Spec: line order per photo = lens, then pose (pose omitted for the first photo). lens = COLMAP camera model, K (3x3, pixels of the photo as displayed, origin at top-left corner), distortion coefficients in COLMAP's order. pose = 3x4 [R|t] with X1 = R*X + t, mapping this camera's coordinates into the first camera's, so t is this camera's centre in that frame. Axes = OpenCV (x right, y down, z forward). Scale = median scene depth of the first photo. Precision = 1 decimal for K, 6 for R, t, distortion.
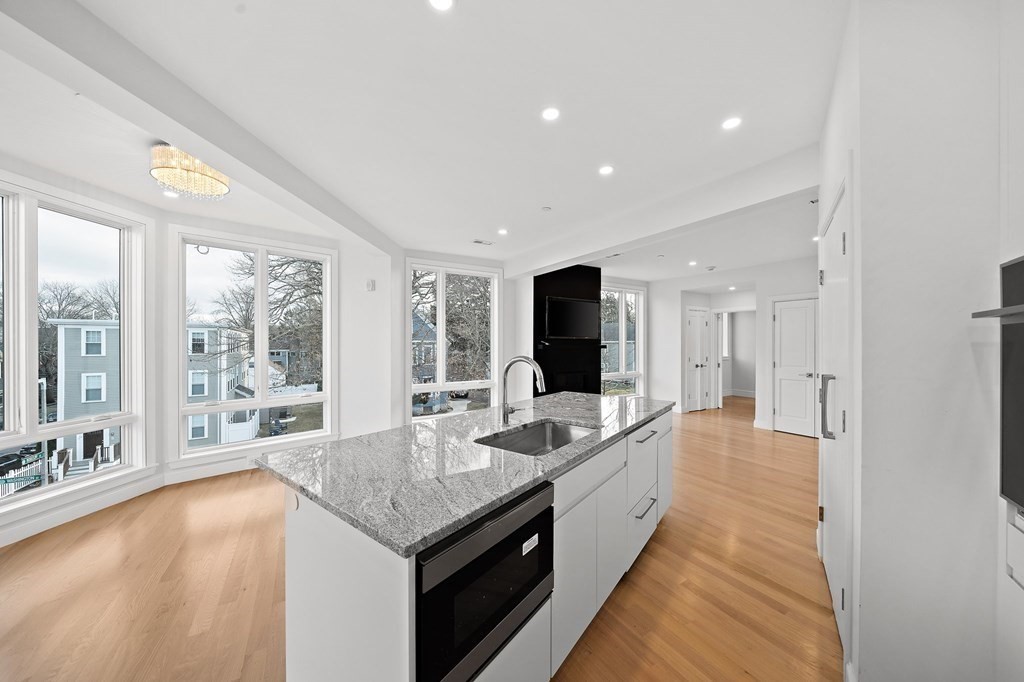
lens RADIAL K [[350.8, 0, 512.0], [0, 350.8, 341.0], [0, 0, 1]] dist [-0.006466, 0.000018]
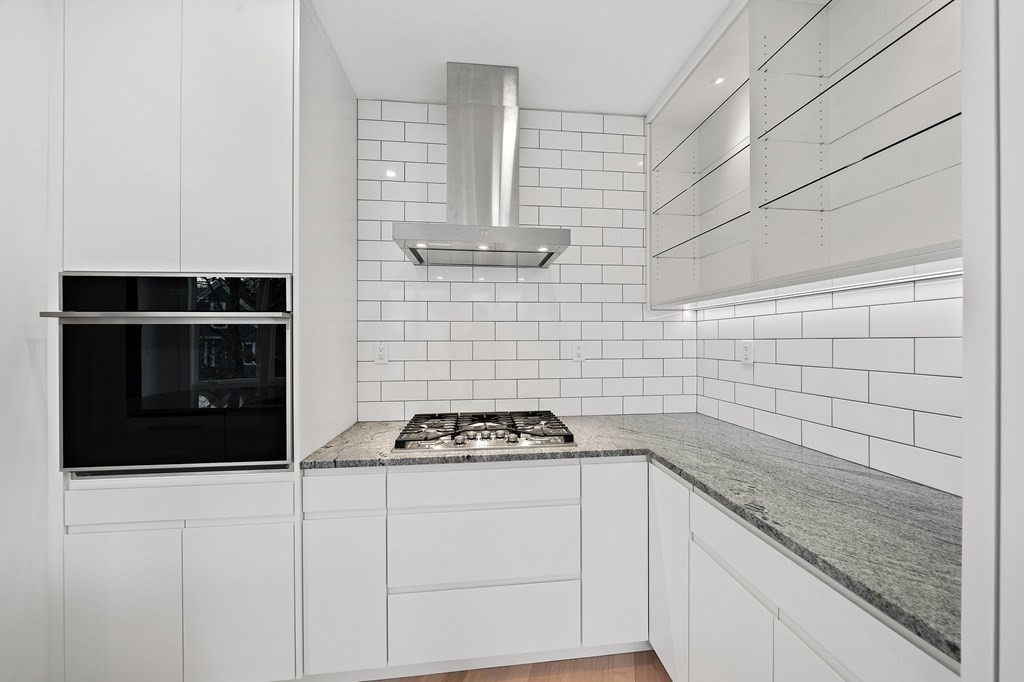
lens RADIAL K [[350.8, 0, 512.0], [0, 350.8, 341.0], [0, 0, 1]] dist [-0.006466, 0.000018]
pose [[-0.680096, 0.001407, 0.733122, -0.184739], [-0.003581, 0.999980, -0.005242, 0.003455], [-0.733115, -0.006190, -0.680077, 0.255233]]
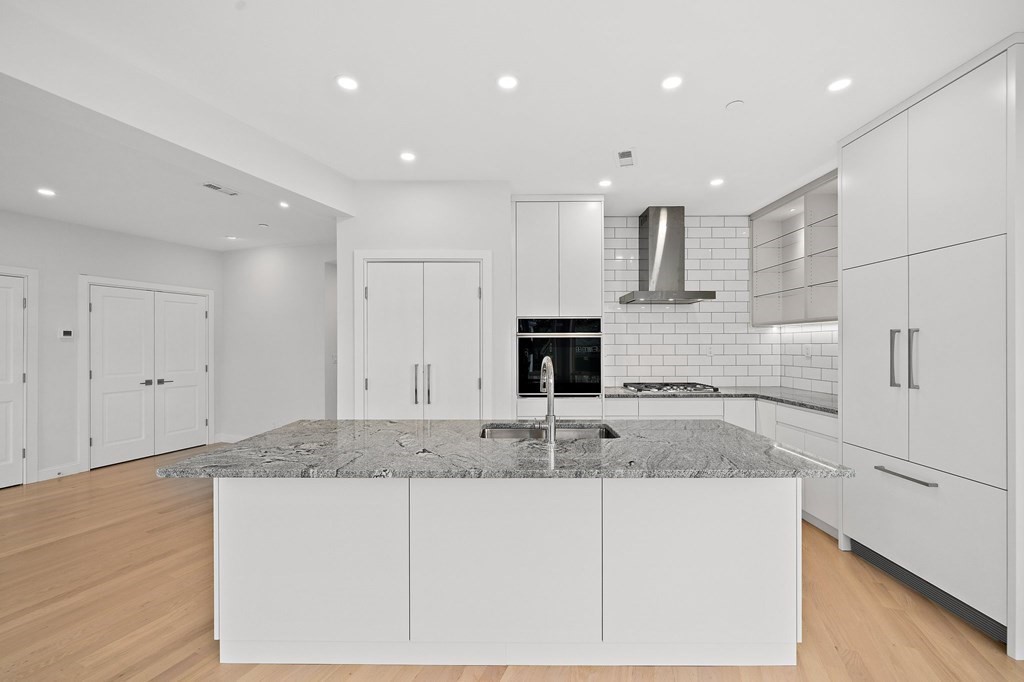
lens RADIAL K [[414.7, 0, 512.1], [0, 414.7, 343.2], [0, 0, 1]] dist [0.000990, -0.000277]
pose [[-0.602234, 0.003711, 0.798311, -0.549911], [-0.006041, 0.999939, -0.009206, 0.012786], [-0.798297, -0.010366, -0.602175, 1.222193]]
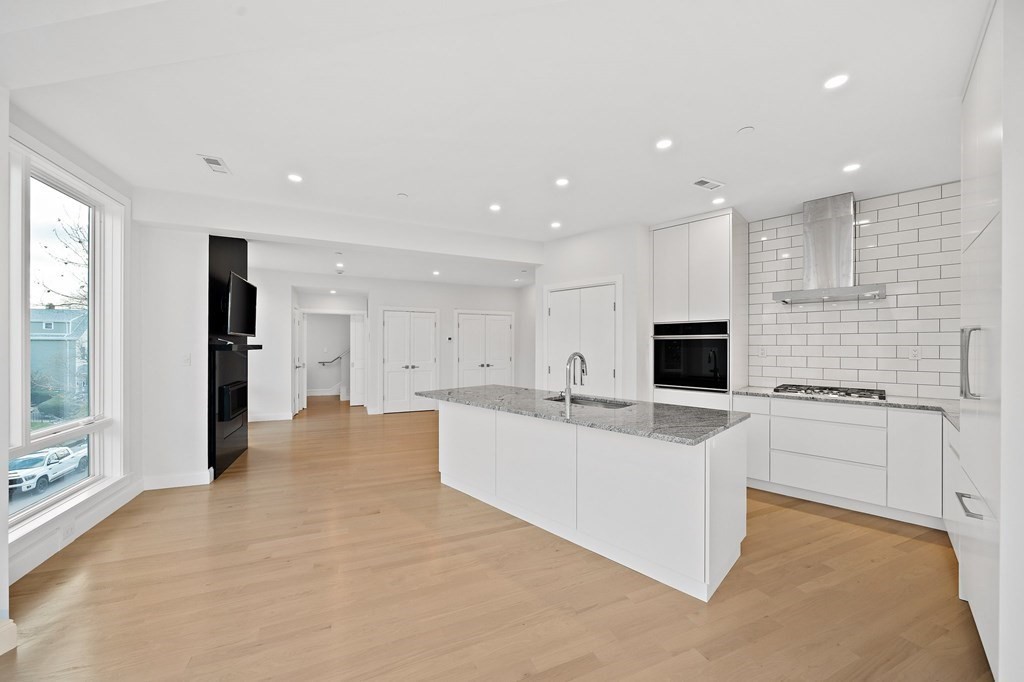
lens RADIAL K [[375.8, 0, 514.2], [0, 375.8, 344.3], [0, 0, 1]] dist [-0.006535, -0.000077]
pose [[0.127148, 0.002644, 0.991880, -1.077744], [-0.011764, 0.999930, -0.001158, 0.009962], [-0.991814, -0.011521, 0.127170, 0.752457]]
